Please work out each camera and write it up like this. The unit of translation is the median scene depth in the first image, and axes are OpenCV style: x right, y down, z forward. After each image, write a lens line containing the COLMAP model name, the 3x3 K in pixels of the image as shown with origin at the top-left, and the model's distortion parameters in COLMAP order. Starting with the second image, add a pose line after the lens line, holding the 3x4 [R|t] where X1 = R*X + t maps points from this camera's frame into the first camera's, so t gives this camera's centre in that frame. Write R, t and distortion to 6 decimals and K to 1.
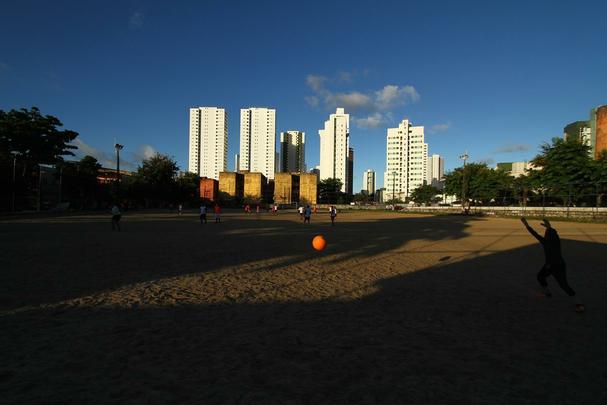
lens RADIAL K [[283.4, 0, 296.5], [0, 283.4, 203.7], [0, 0, 1]] dist [-0.014357, 0.000099]
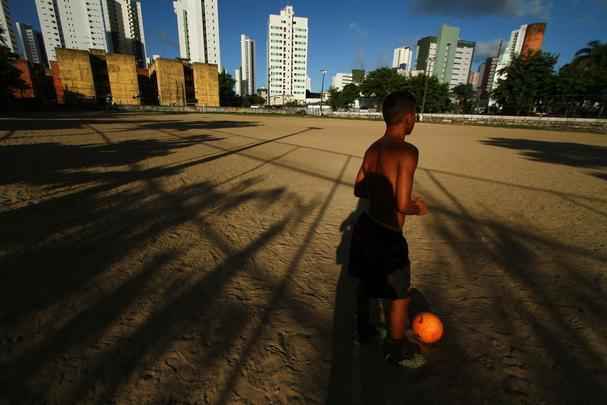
lens RADIAL K [[282.5, 0, 300.6], [0, 282.5, 204.7], [0, 0, 1]] dist [-0.014365, 0.000126]
pose [[0.853935, -0.154634, 0.496873, -0.114671], [-0.019037, 0.944907, 0.326786, -0.000601], [-0.520031, -0.288513, 0.803945, 0.106496]]
